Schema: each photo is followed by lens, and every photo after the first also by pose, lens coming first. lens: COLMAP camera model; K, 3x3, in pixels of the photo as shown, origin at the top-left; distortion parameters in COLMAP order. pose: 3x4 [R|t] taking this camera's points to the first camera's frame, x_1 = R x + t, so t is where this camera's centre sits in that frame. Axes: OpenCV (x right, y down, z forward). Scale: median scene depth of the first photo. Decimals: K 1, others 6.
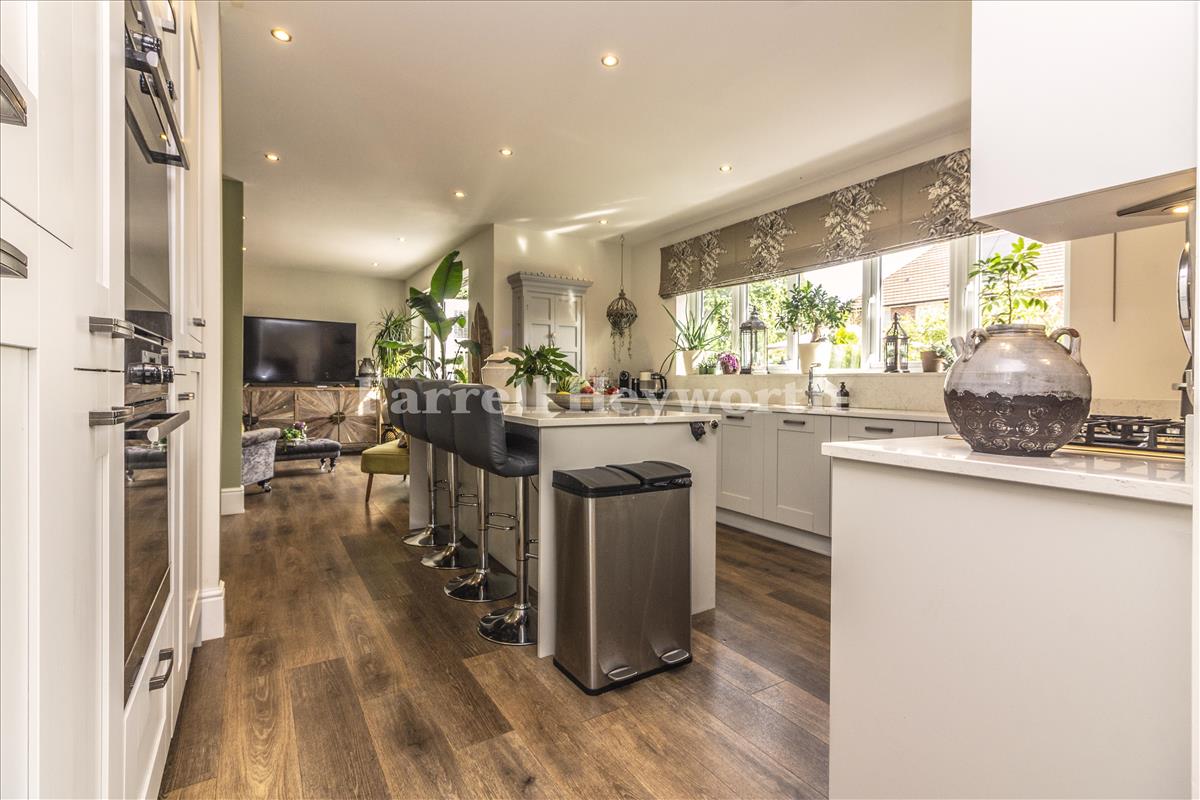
lens RADIAL K [[542.3, 0, 599.2], [0, 542.3, 391.0], [0, 0, 1]] dist [0.000273, -0.000055]
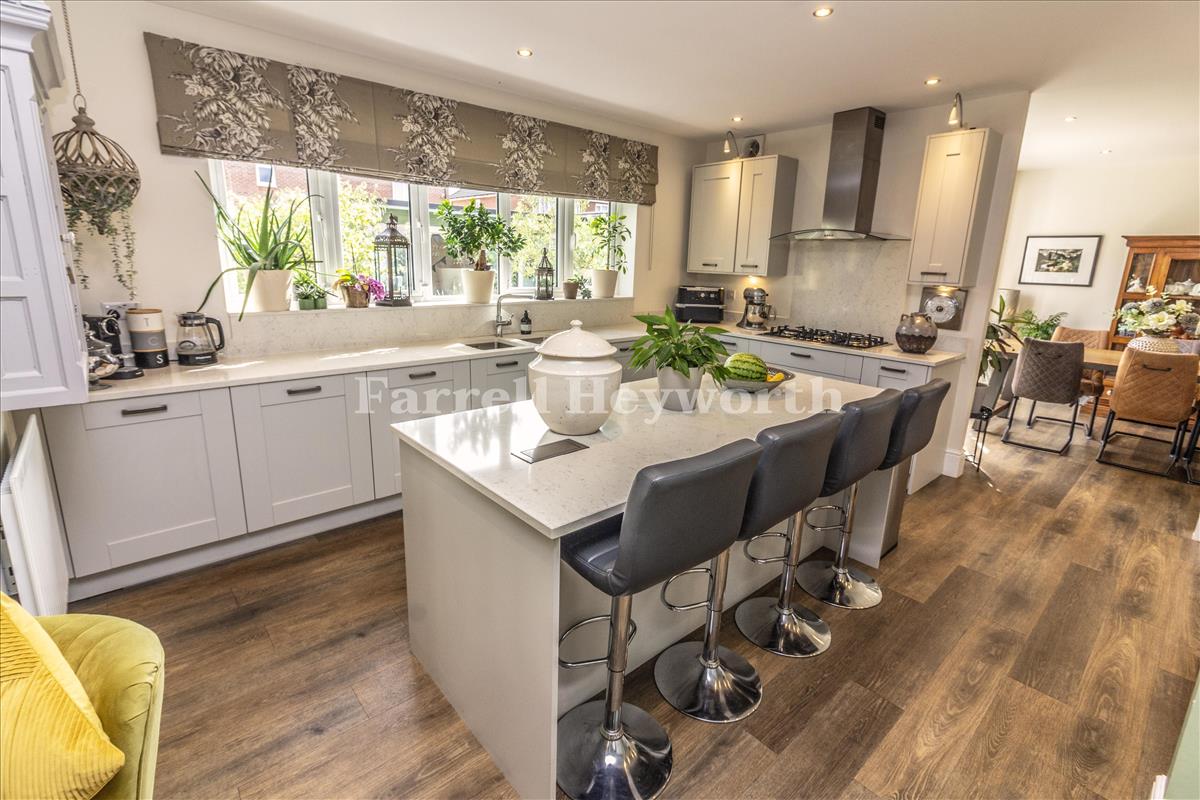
lens RADIAL K [[535.7, 0, 608.7], [0, 535.7, 378.4], [0, 0, 1]] dist [0.001070, -0.000590]
pose [[-0.149249, -0.236654, 0.960062, -0.832713], [-0.017831, 0.971423, 0.236683, -0.184947], [-0.988639, 0.018206, -0.149203, 1.317313]]
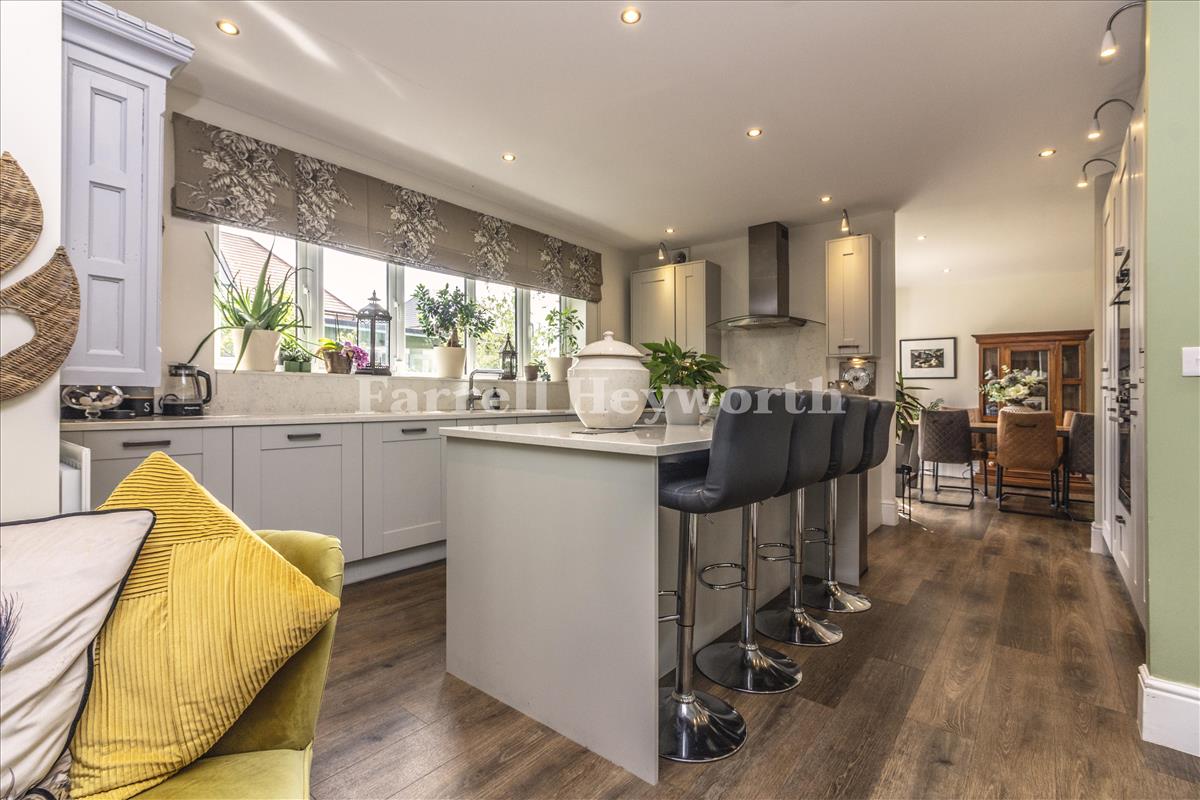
lens RADIAL K [[542.3, 0, 599.2], [0, 542.3, 391.0], [0, 0, 1]] dist [0.000273, -0.000055]
pose [[-0.310258, -0.005927, 0.950634, -0.901974], [0.001203, 0.999977, 0.006627, -0.026018], [-0.950651, 0.003200, -0.310244, 1.500202]]
